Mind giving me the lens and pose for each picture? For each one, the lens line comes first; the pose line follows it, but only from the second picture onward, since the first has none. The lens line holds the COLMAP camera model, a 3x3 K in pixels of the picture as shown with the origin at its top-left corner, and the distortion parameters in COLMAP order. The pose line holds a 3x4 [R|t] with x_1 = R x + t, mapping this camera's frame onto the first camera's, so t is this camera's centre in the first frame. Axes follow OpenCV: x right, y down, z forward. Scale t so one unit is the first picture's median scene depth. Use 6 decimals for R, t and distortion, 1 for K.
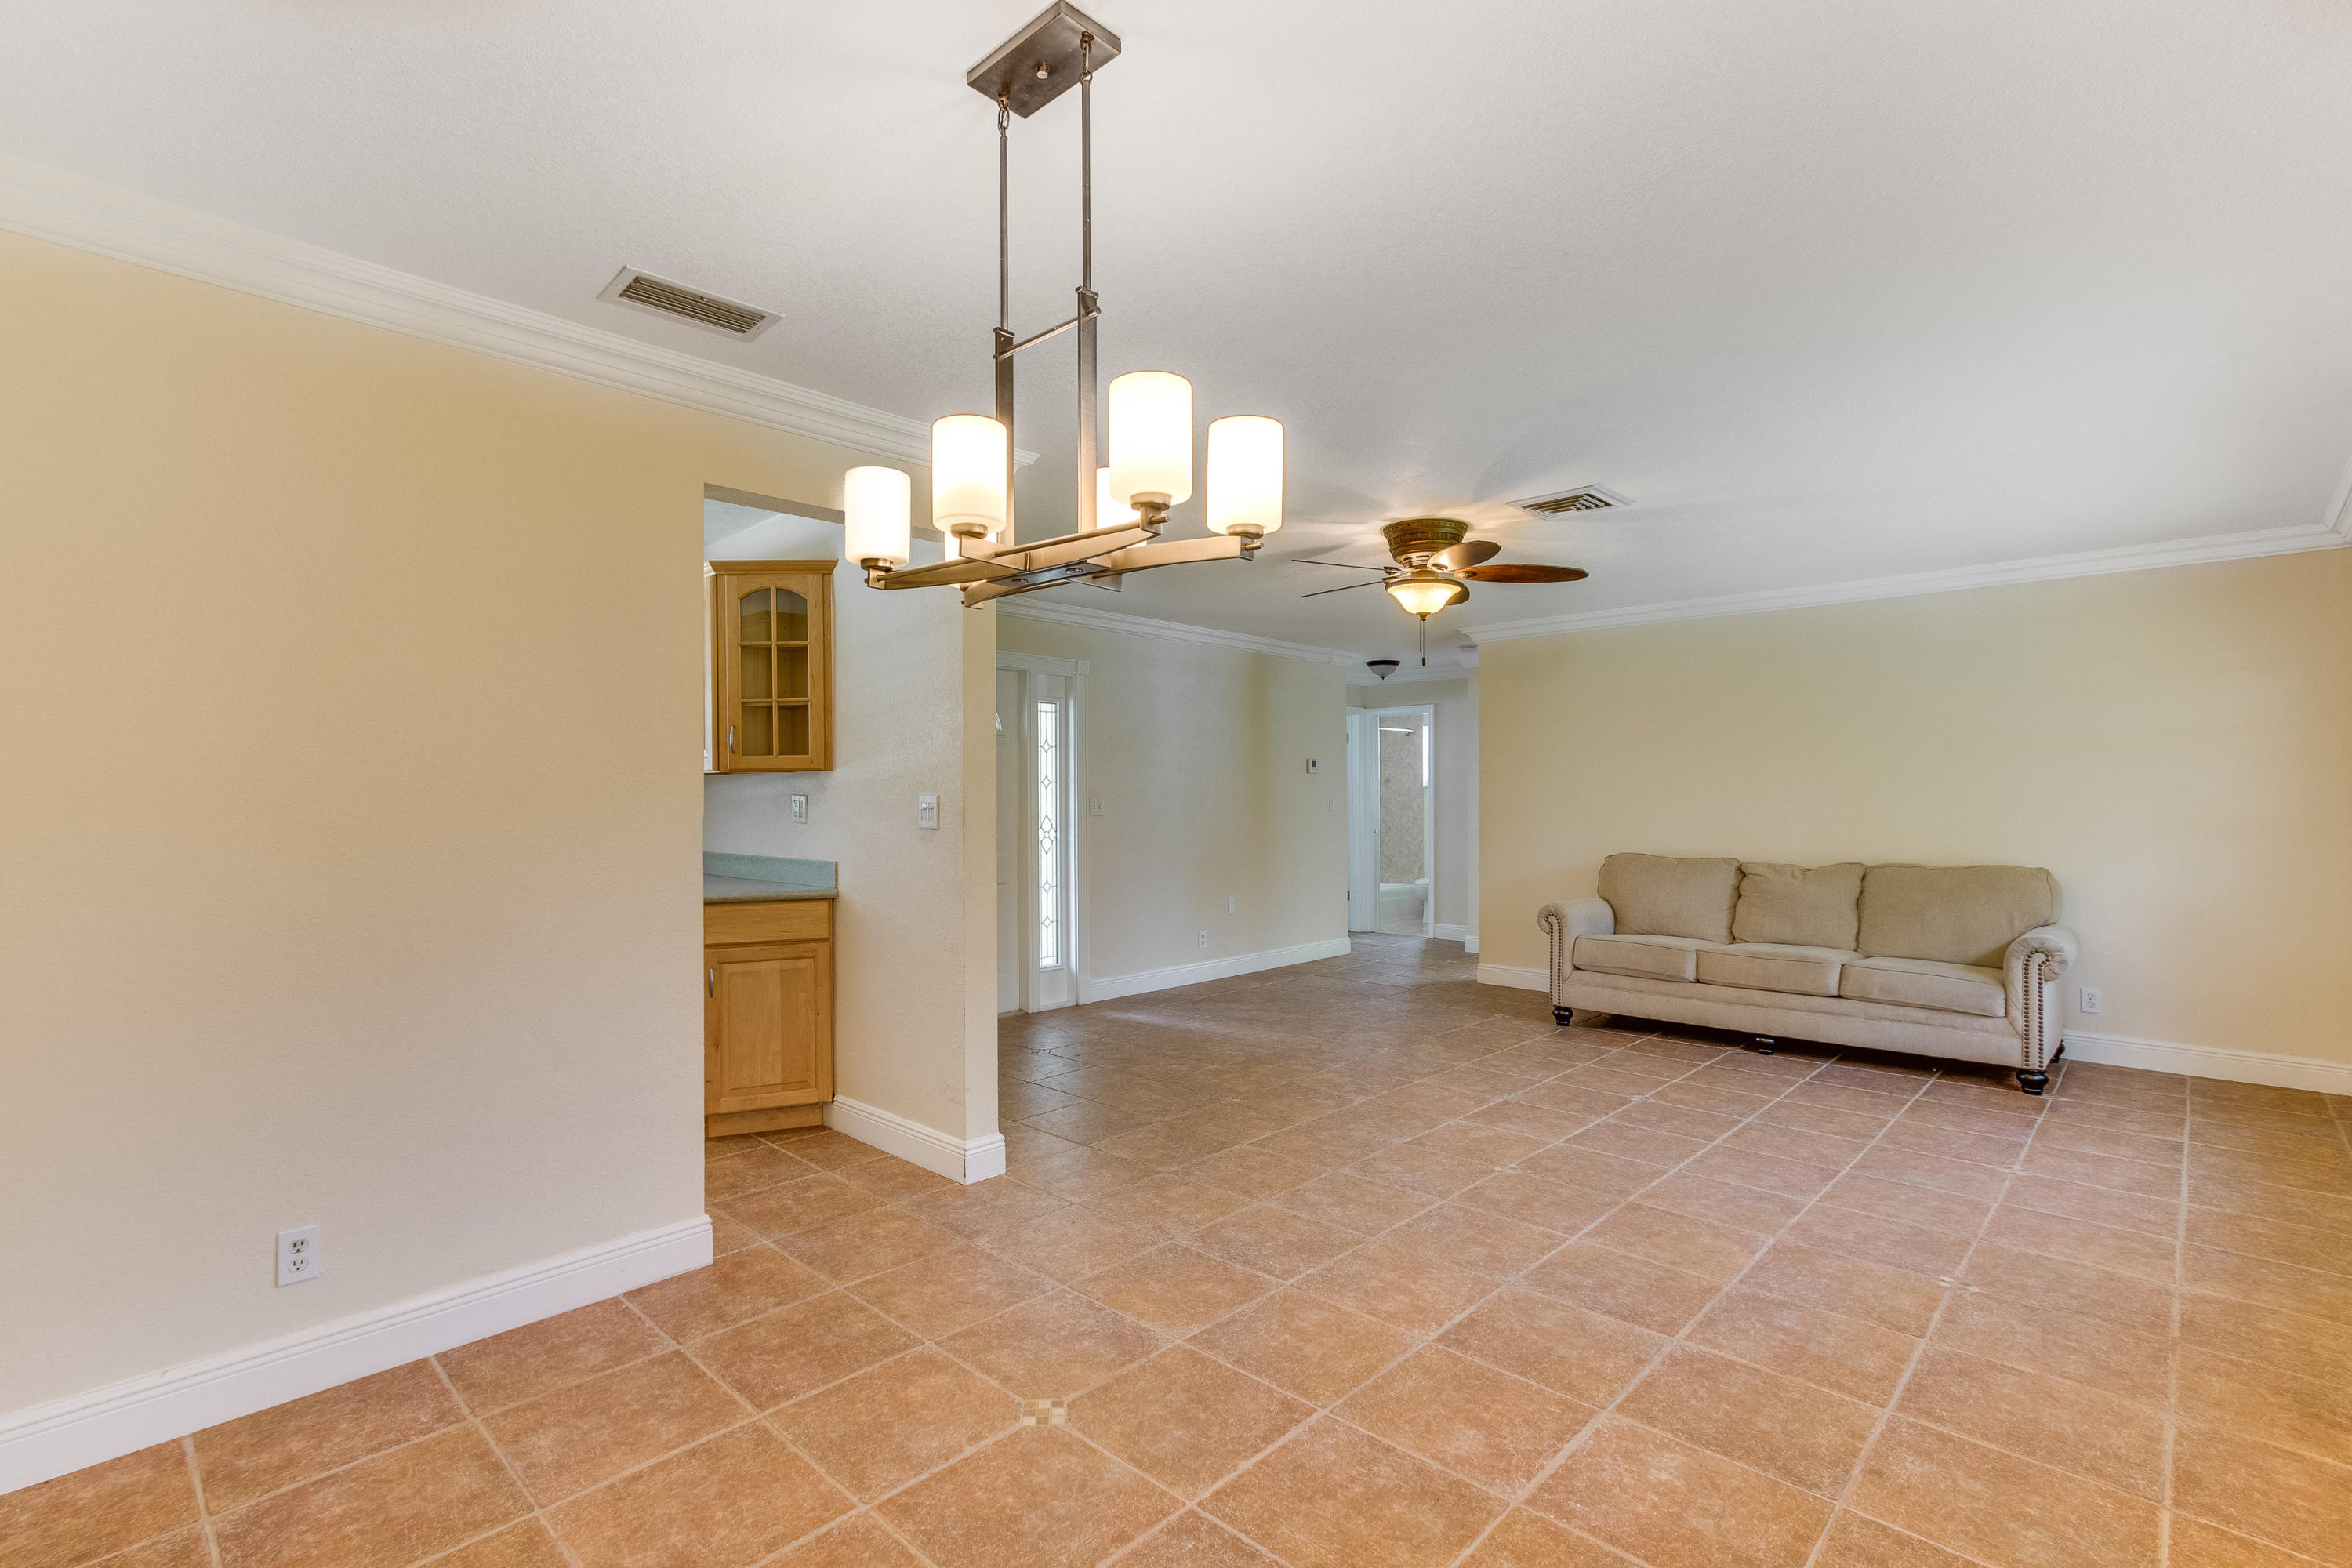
lens RADIAL K [[1081.8, 0, 1149.3], [0, 1081.8, 789.2], [0, 0, 1]] dist [0.002234, 0.002010]
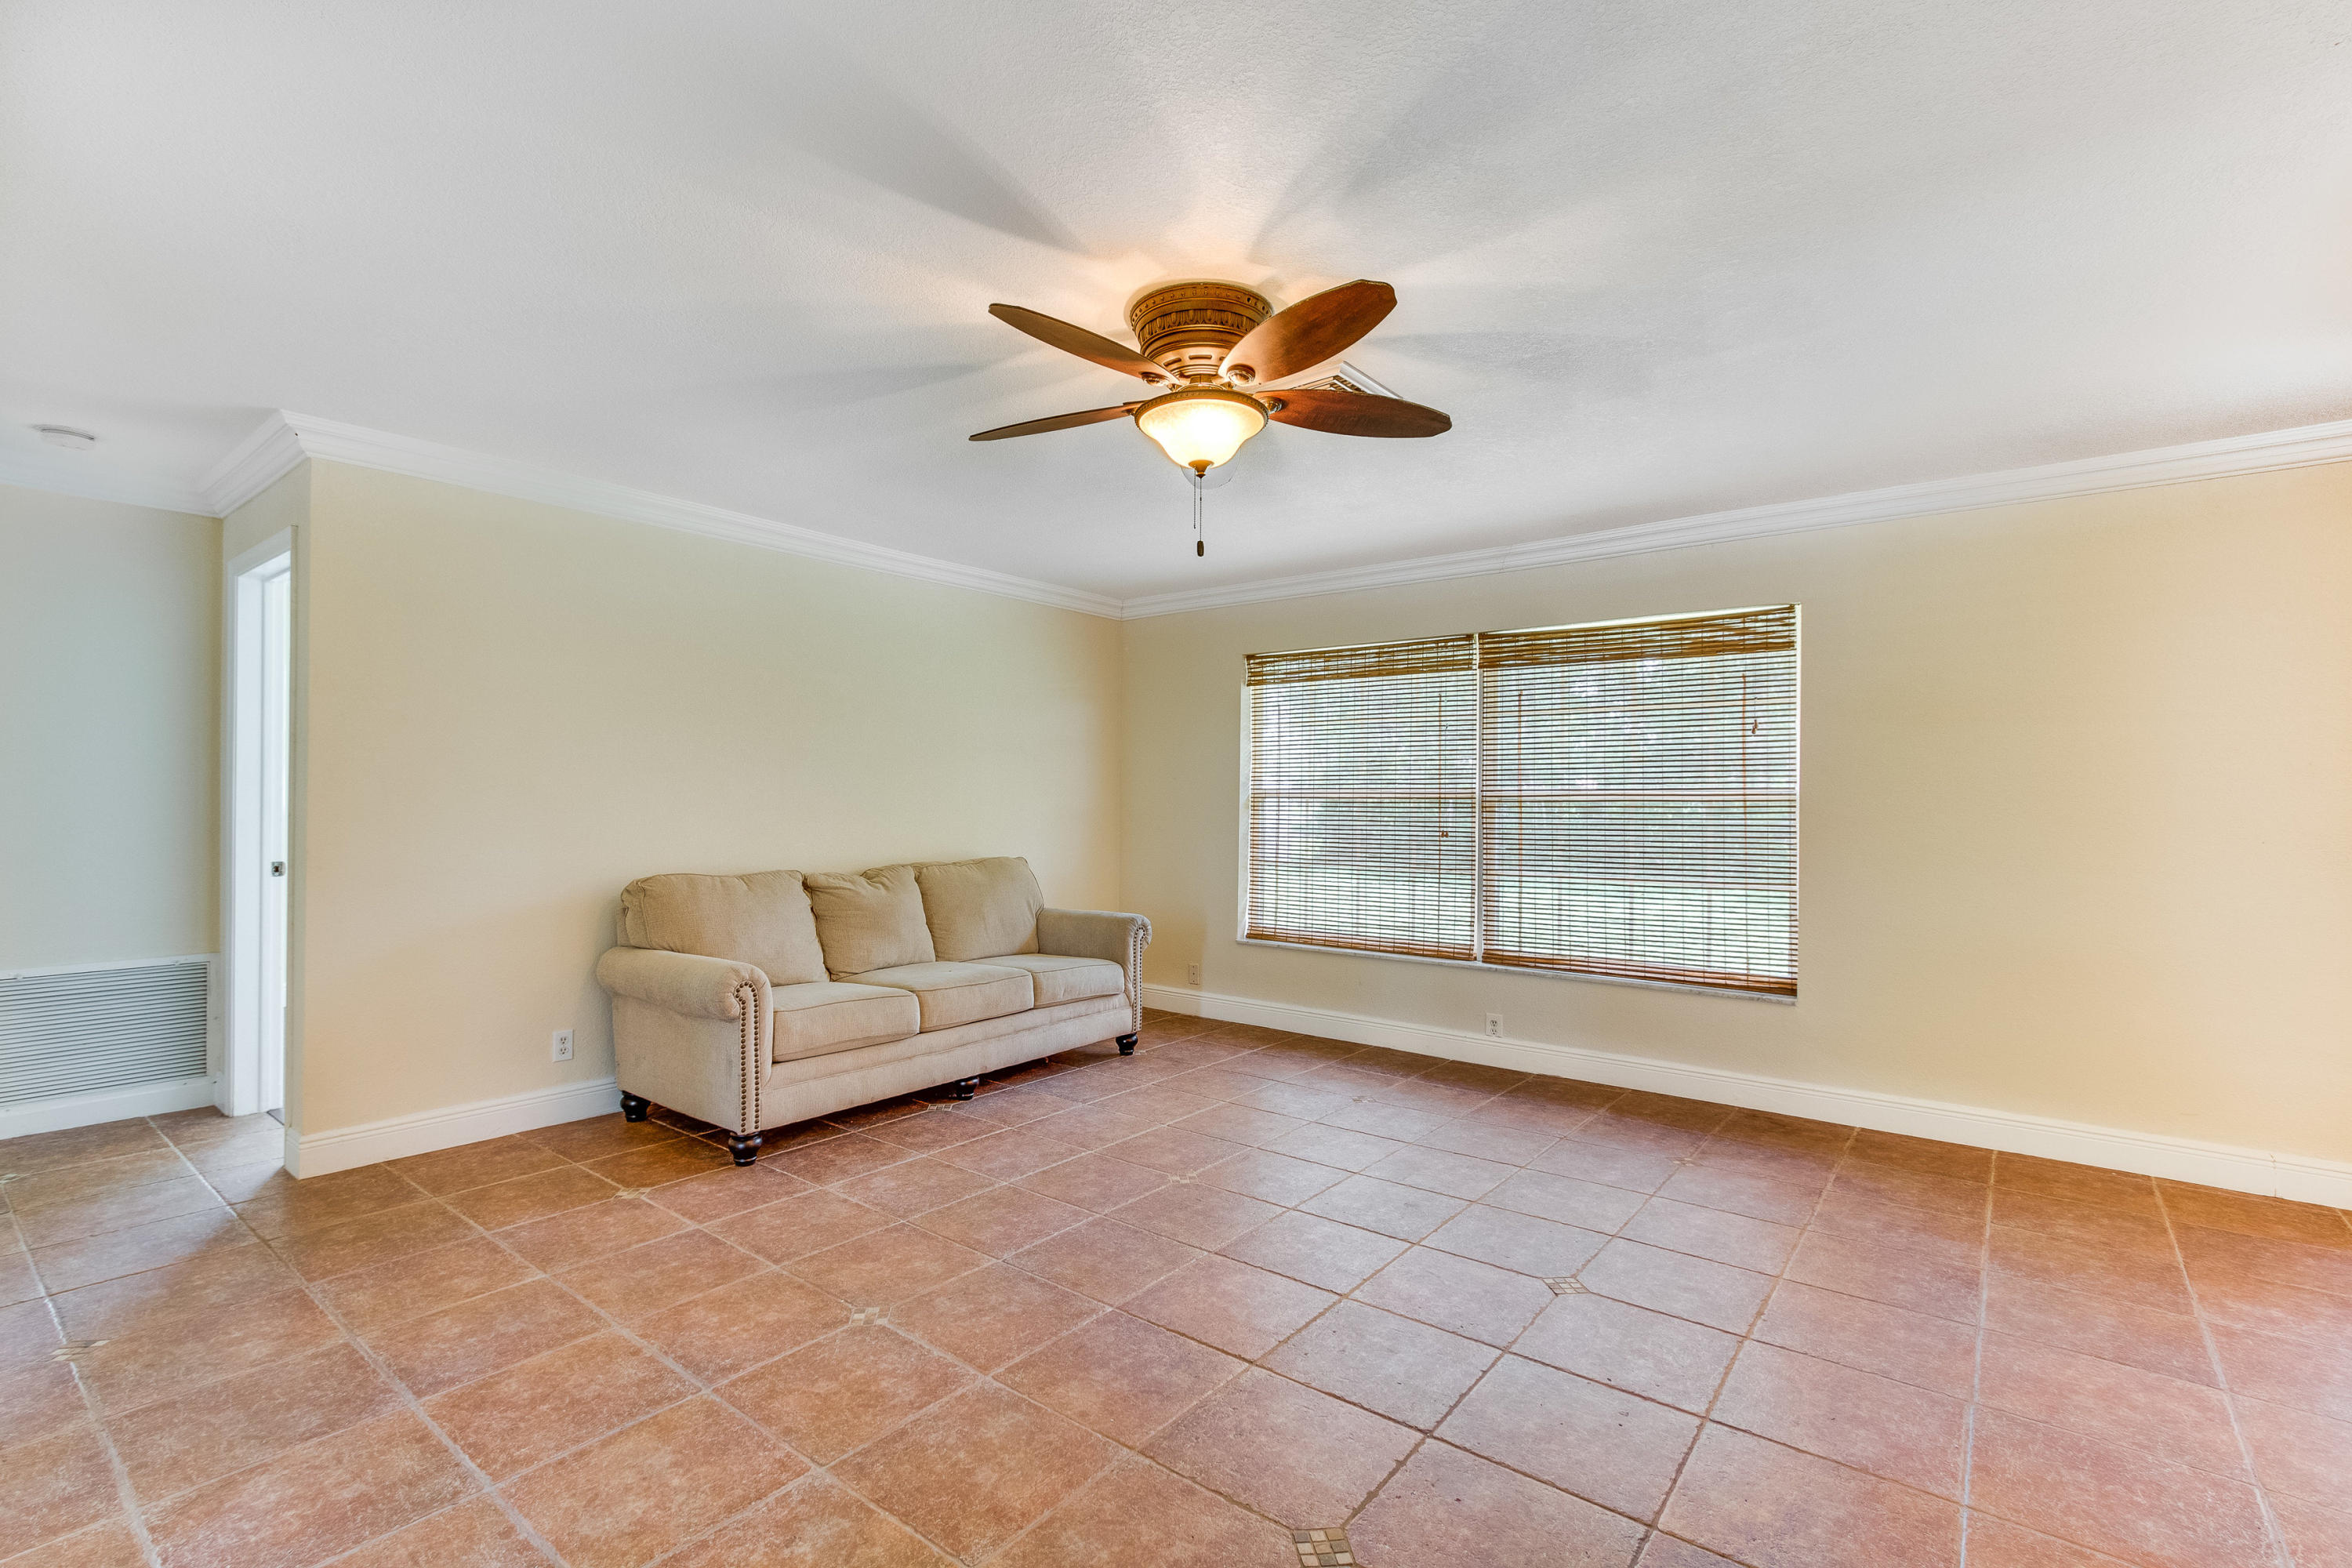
lens RADIAL K [[1067.7, 0, 1149.3], [0, 1067.7, 798.1], [0, 0, 1]] dist [-0.004571, 0.005787]
pose [[-0.091219, 0.001496, 0.995830, -0.453963], [-0.015979, 0.999868, -0.002966, 0.022421], [-0.995703, -0.016183, -0.091183, 1.619047]]
